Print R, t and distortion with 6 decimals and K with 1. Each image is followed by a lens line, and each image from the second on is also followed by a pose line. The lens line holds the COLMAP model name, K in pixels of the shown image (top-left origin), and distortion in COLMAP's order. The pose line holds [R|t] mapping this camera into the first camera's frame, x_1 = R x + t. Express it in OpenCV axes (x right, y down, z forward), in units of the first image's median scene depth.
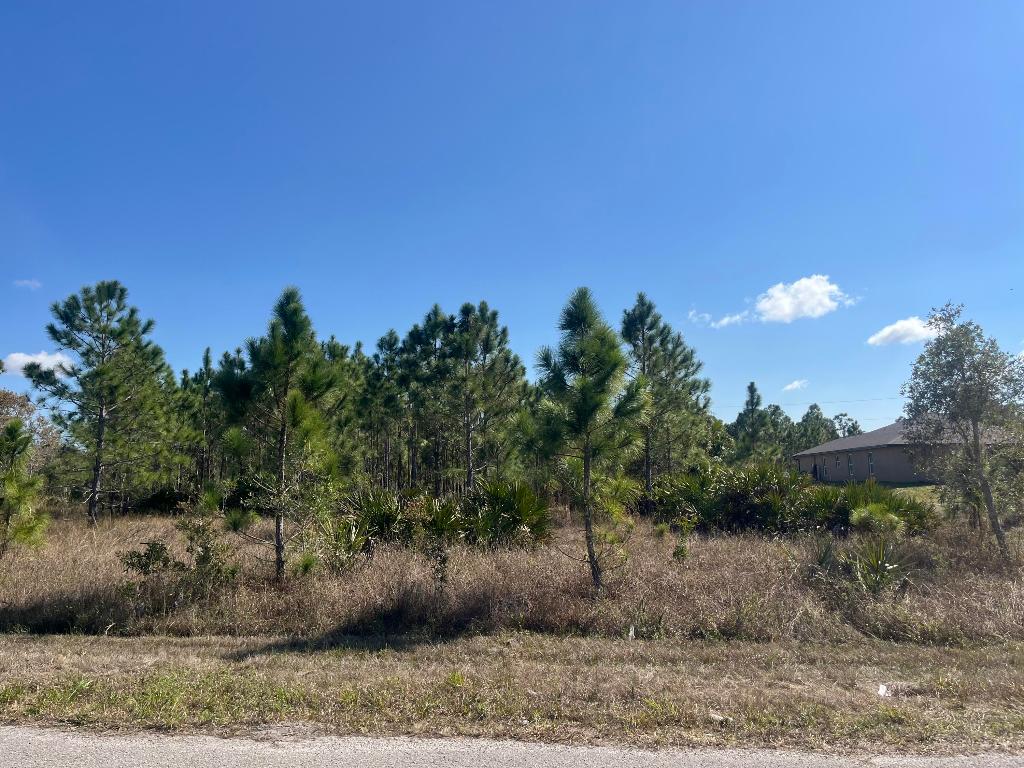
lens RADIAL K [[789.3, 0, 530.4], [0, 789.3, 382.8], [0, 0, 1]] dist [0.022801, -0.032307]
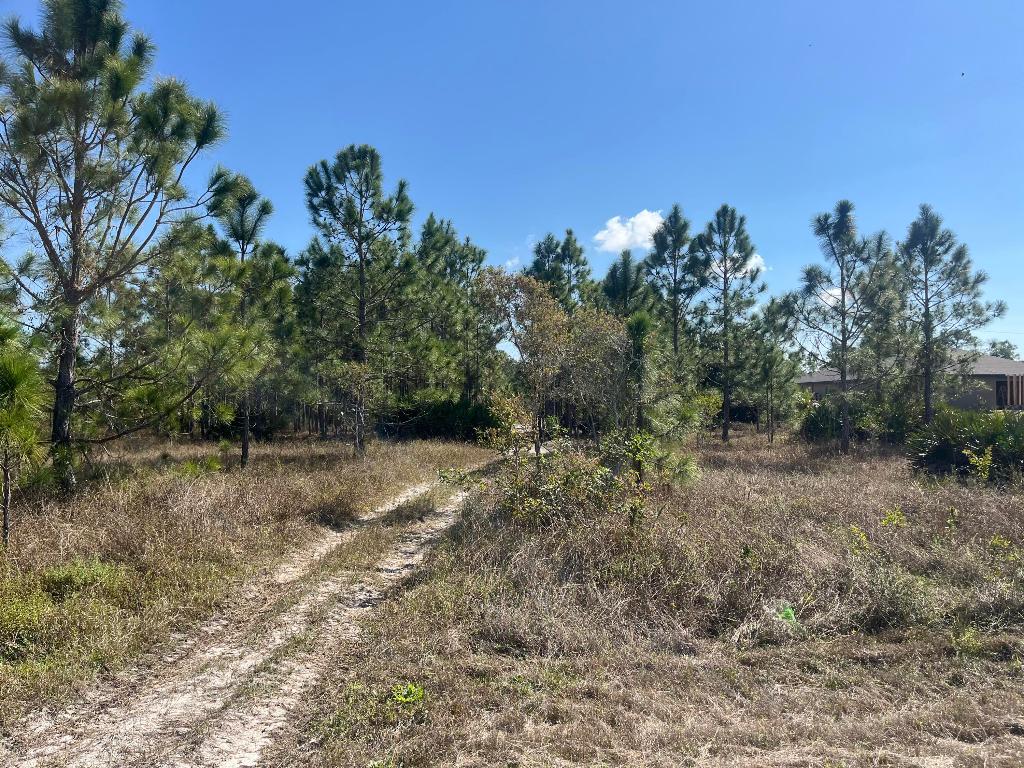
lens RADIAL K [[782.5, 0, 512.7], [0, 782.5, 405.3], [0, 0, 1]] dist [0.012066, -0.009721]
pose [[0.979441, 0.012867, 0.201321, -0.786158], [-0.036986, 0.992501, 0.116509, 0.045559], [-0.198313, -0.121560, 0.972571, 0.273077]]
